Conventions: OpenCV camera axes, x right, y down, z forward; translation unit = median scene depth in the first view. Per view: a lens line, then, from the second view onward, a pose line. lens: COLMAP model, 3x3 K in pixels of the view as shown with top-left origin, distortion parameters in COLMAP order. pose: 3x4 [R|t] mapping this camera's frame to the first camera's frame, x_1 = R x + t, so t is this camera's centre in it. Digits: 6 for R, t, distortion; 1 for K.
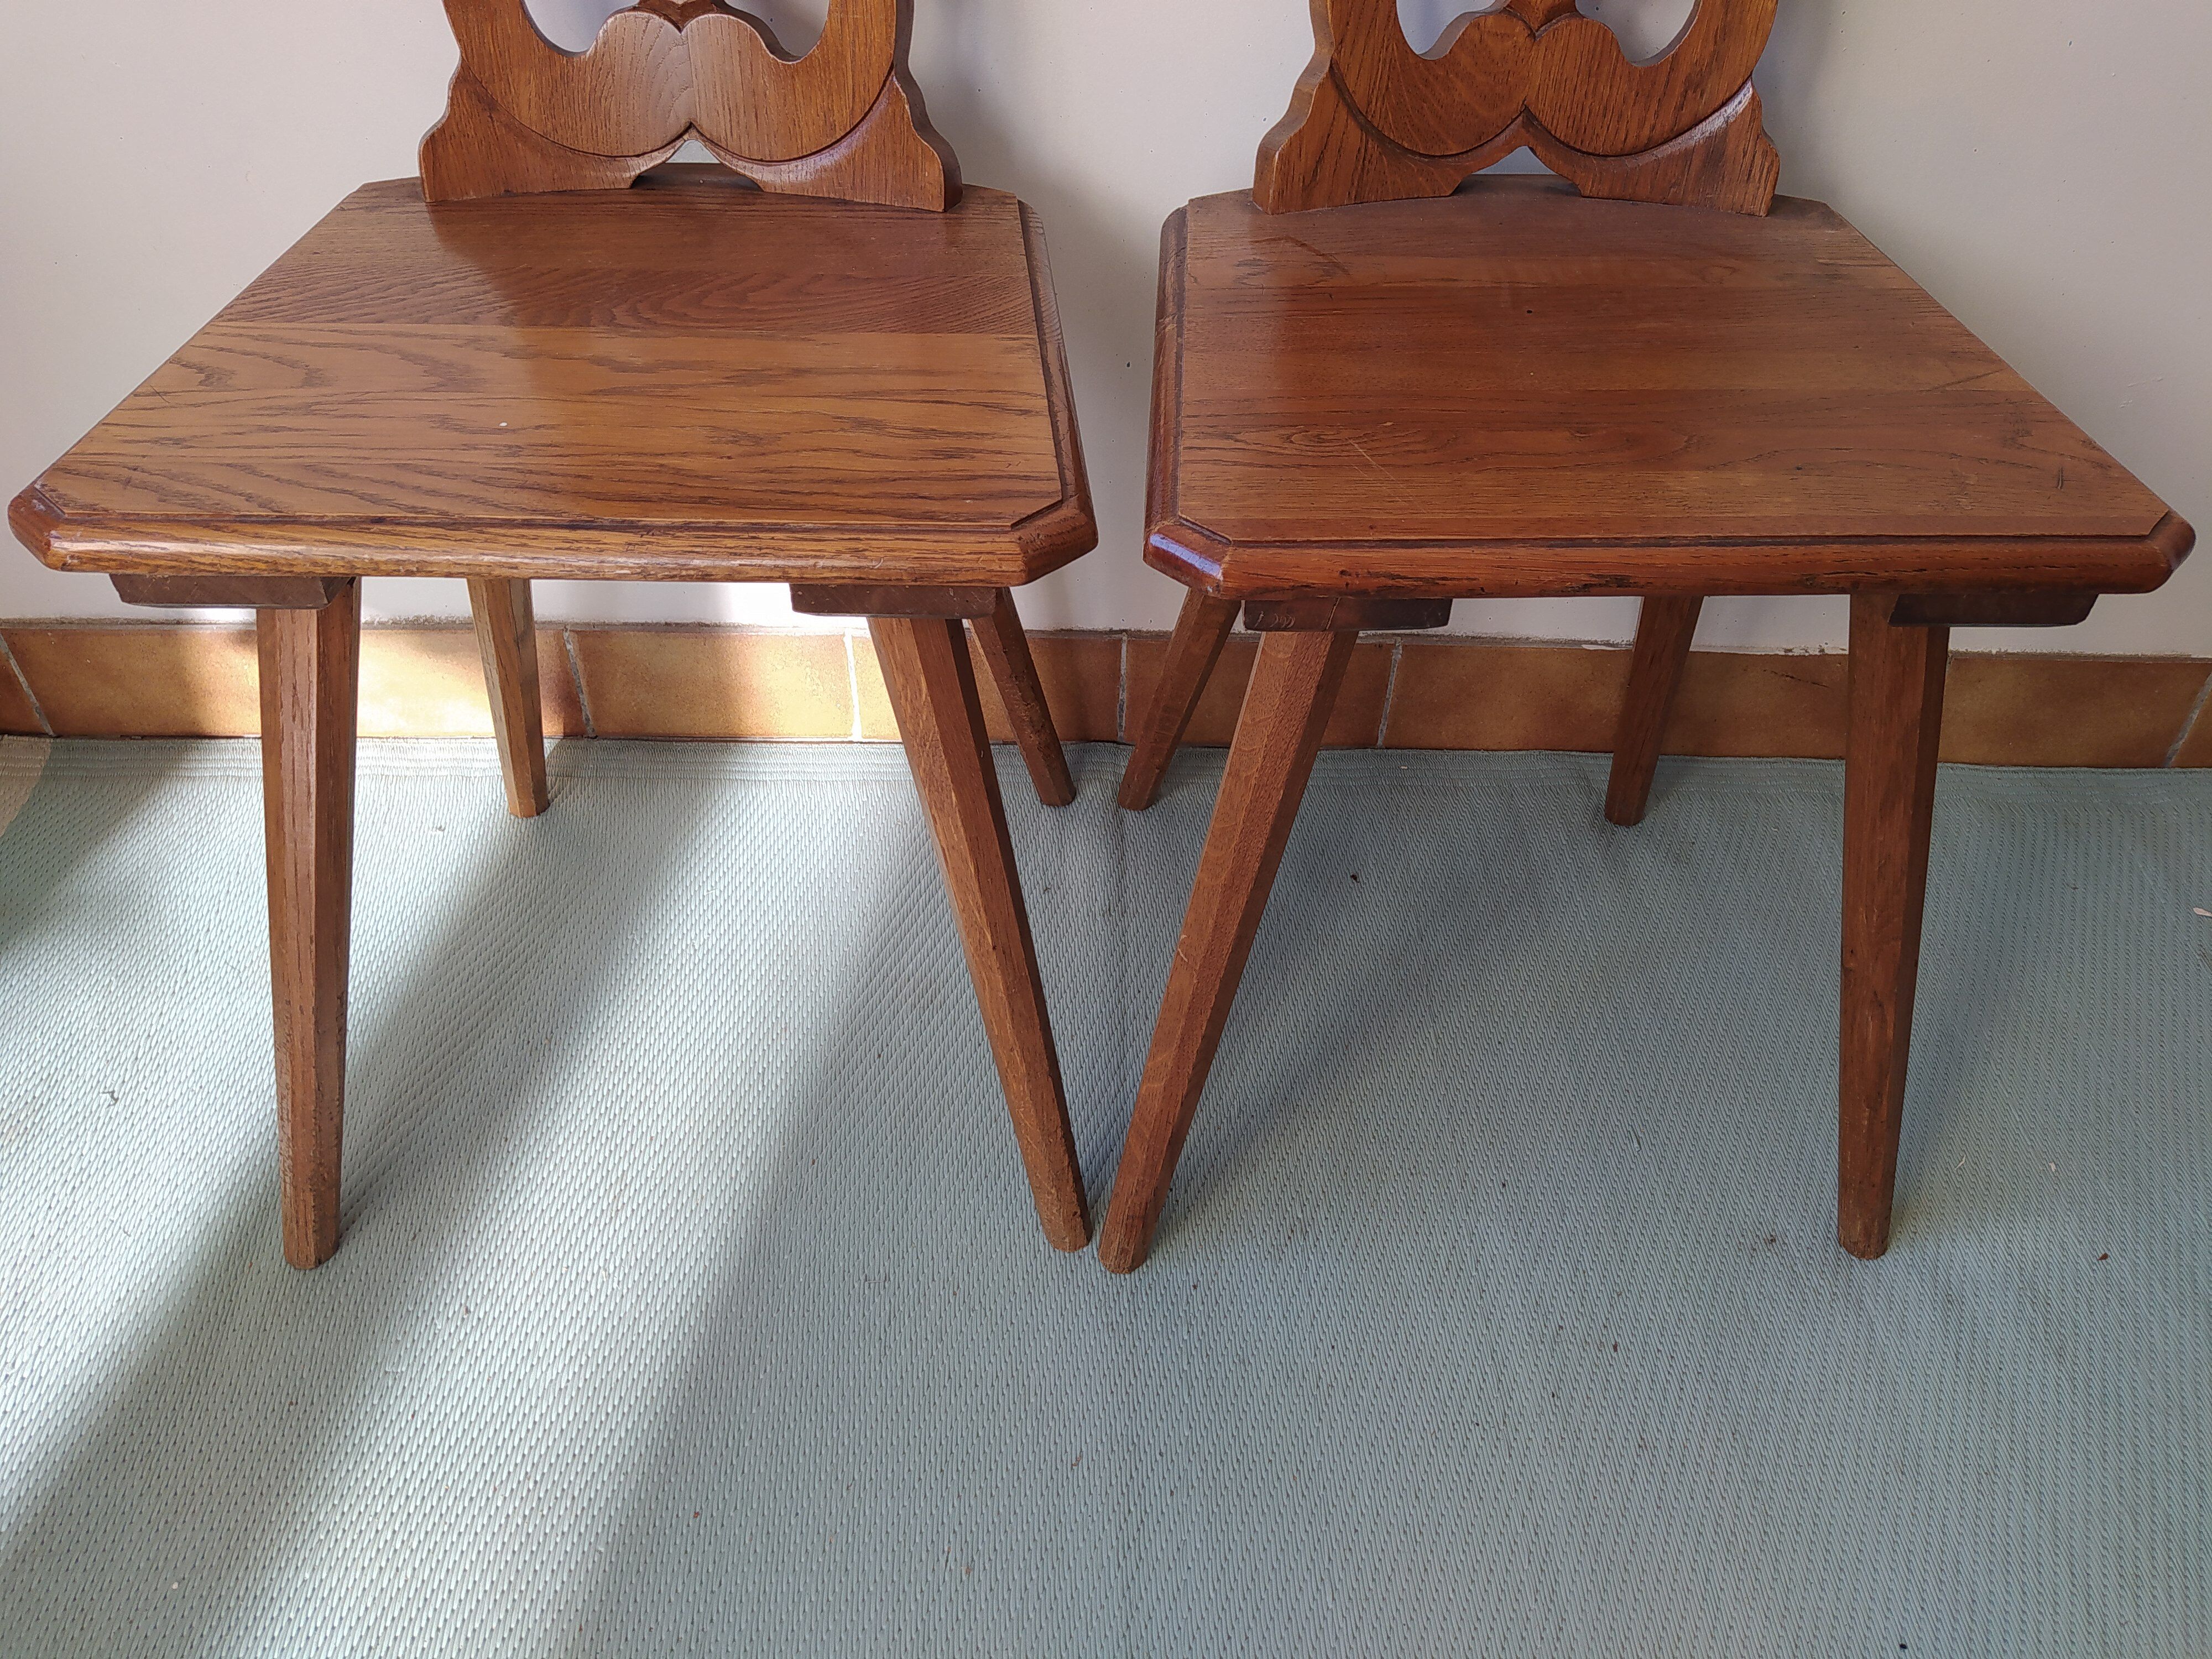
lens RADIAL K [[1599.3, 0, 1106.0], [0, 1599.3, 829.5], [0, 0, 1]] dist [0.096405, -0.153561]
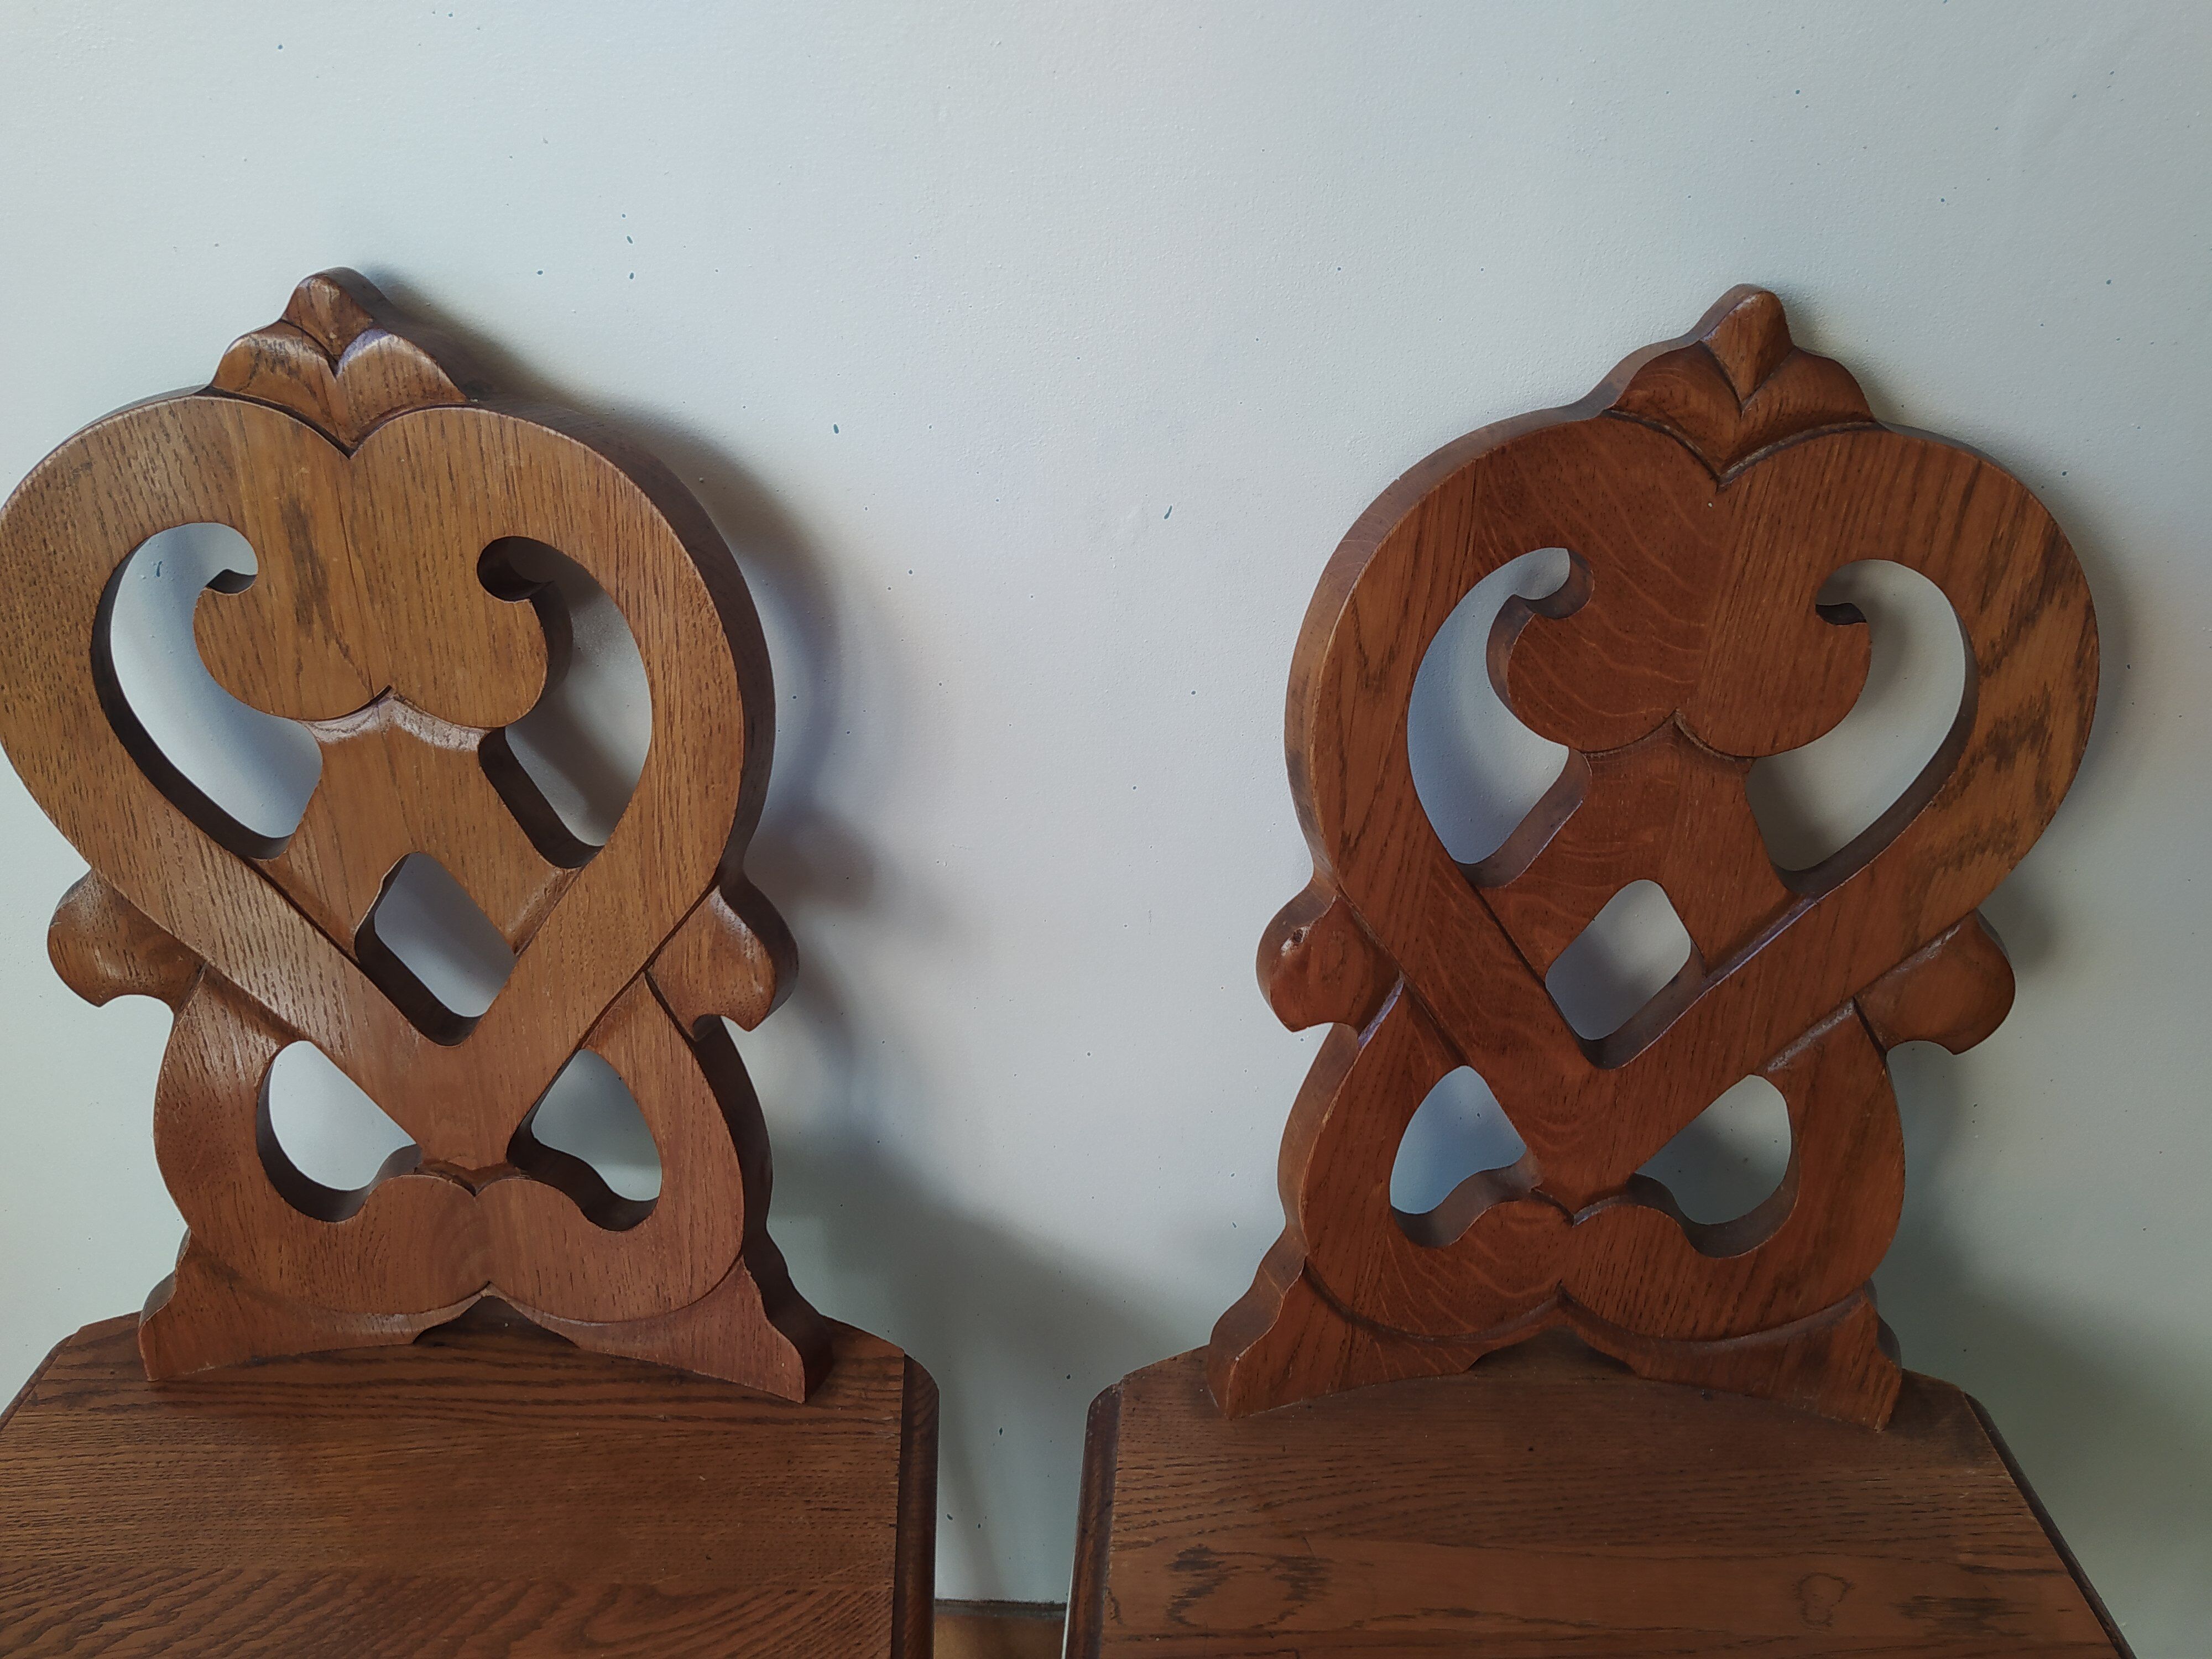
lens RADIAL K [[1615.5, 0, 1095.0], [0, 1615.5, 900.7], [0, 0, 1]] dist [0.100001, -0.155437]
pose [[0.999230, 0.020541, -0.033423, 0.061980], [-0.023143, 0.996573, -0.079419, -0.588041], [0.031677, 0.080131, 0.996281, 0.215439]]
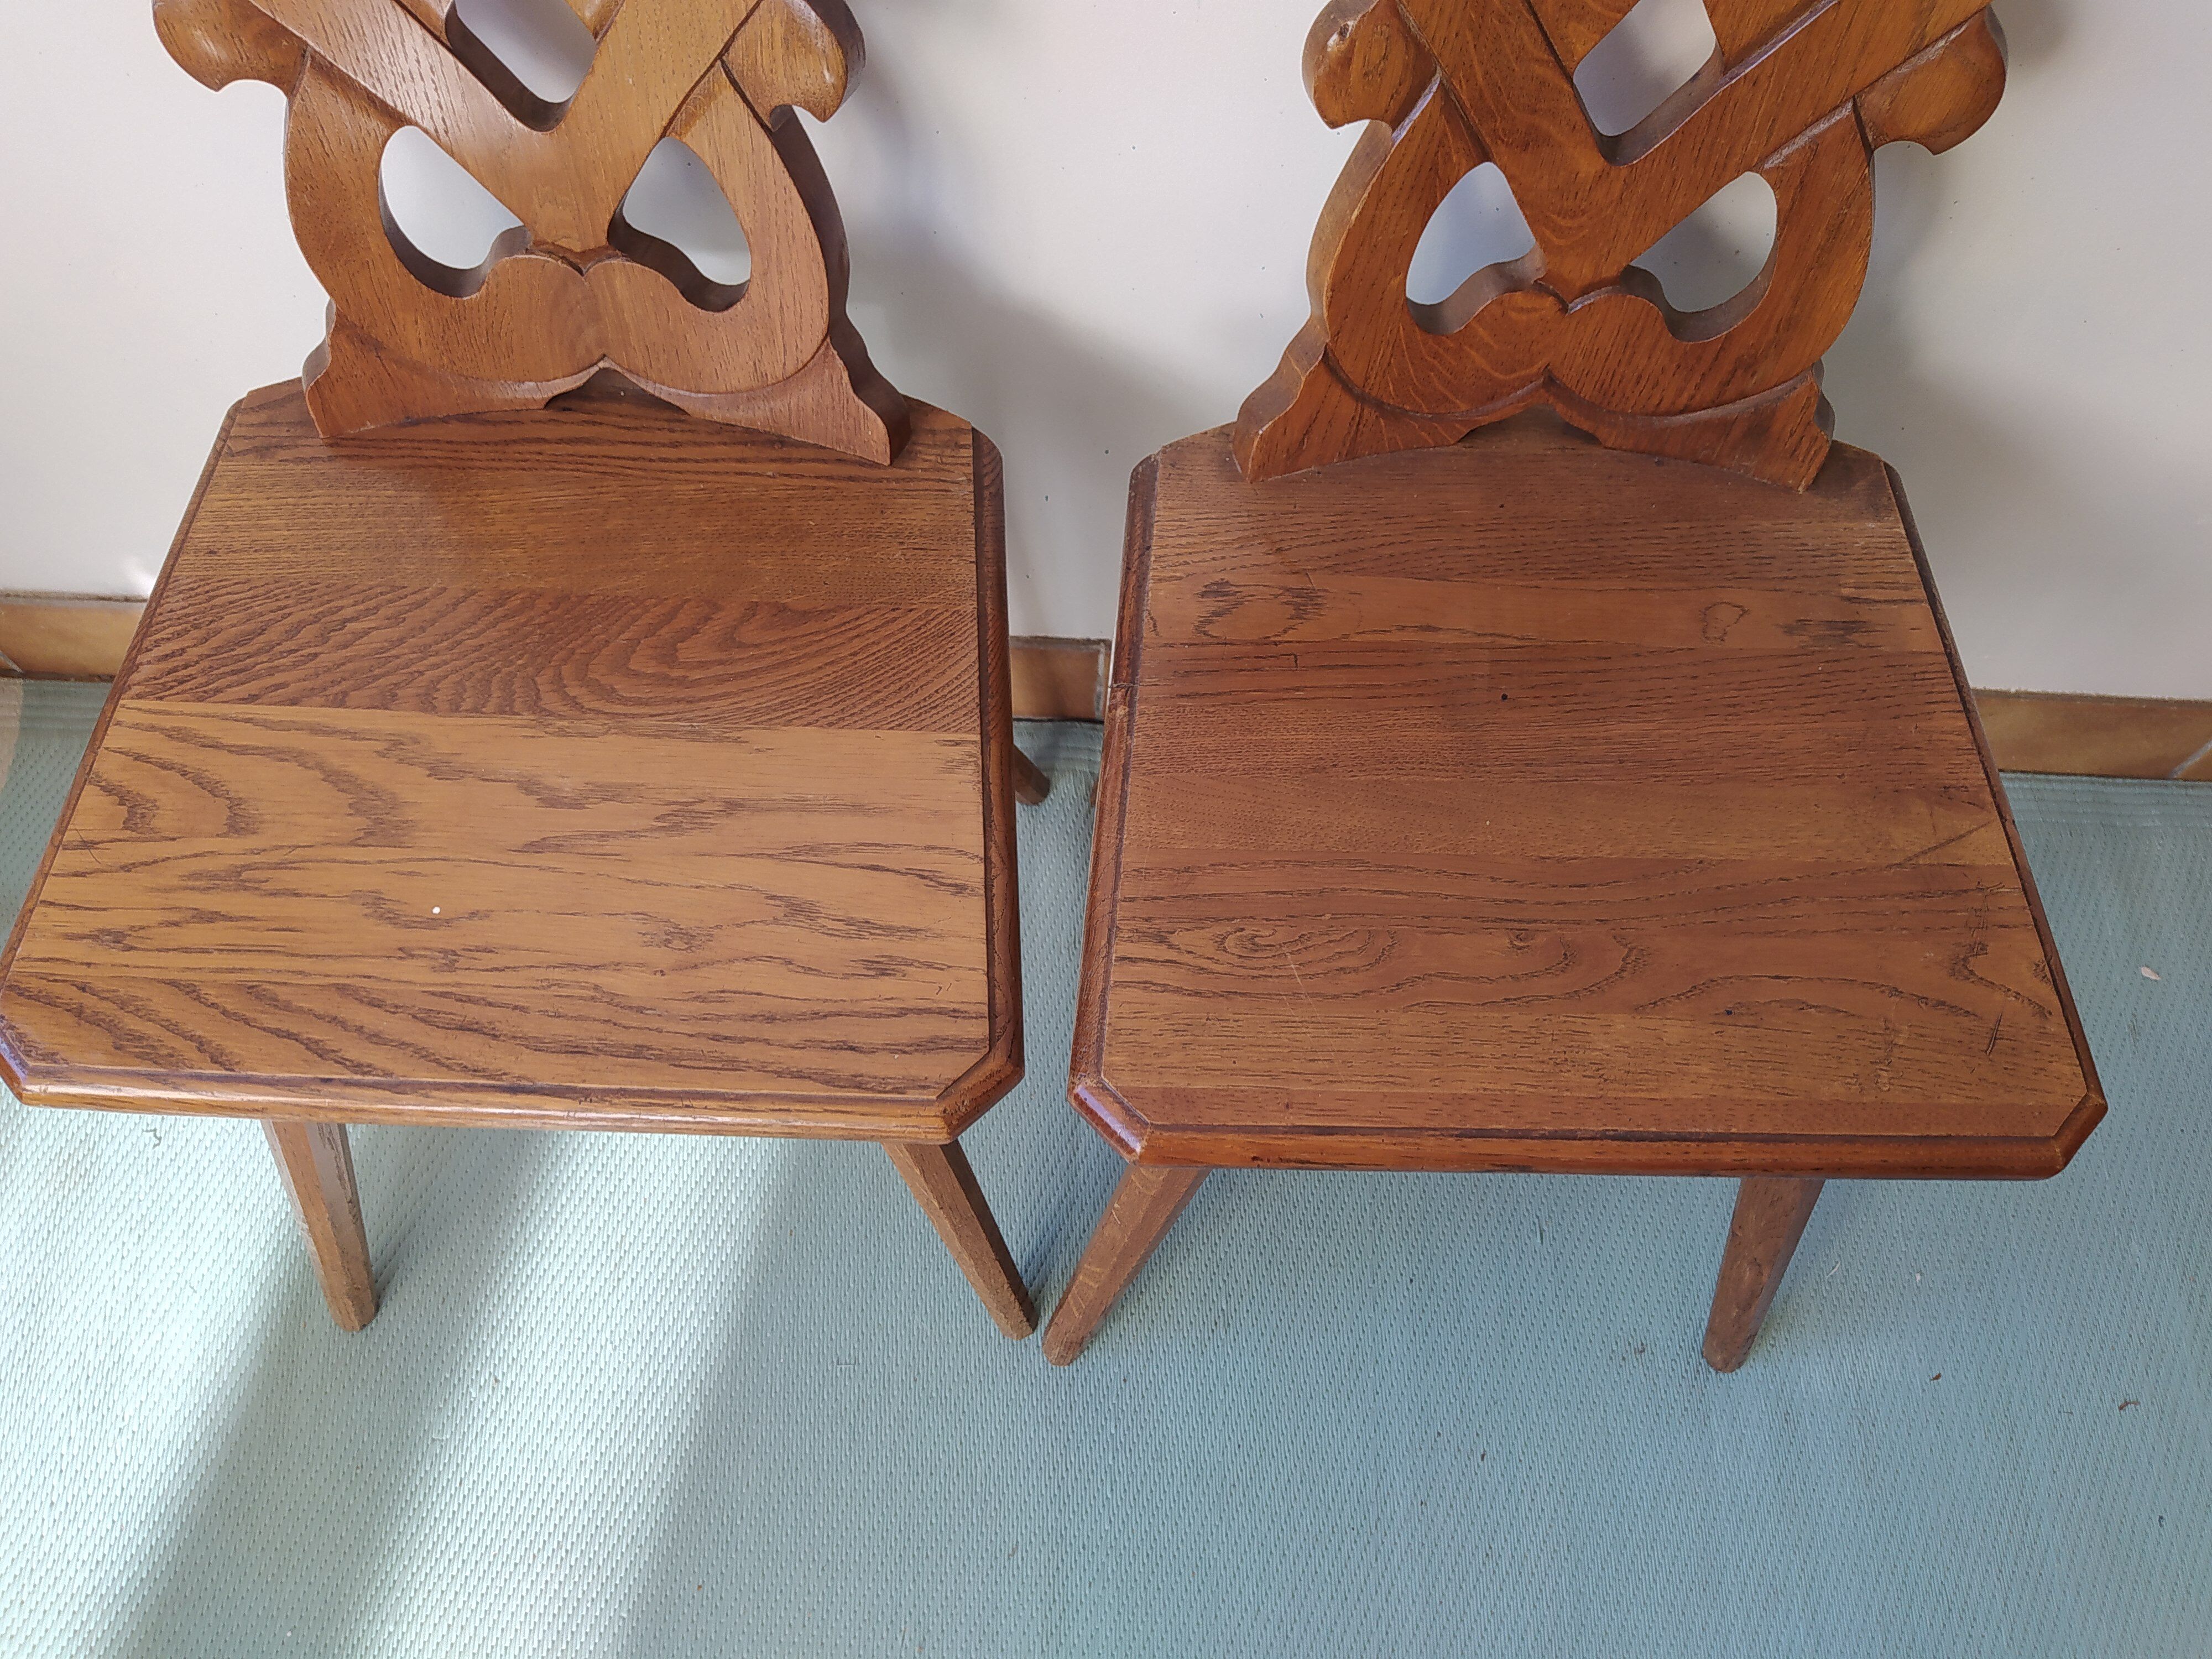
lens RADIAL K [[1646.9, 0, 1096.0], [0, 1646.9, 793.8], [0, 0, 1]] dist [0.108894, -0.183659]
pose [[0.998975, 0.041703, -0.017600, 0.041280], [-0.031639, 0.921378, 0.387377, -0.602220], [0.032371, -0.386424, 0.921753, 0.076526]]
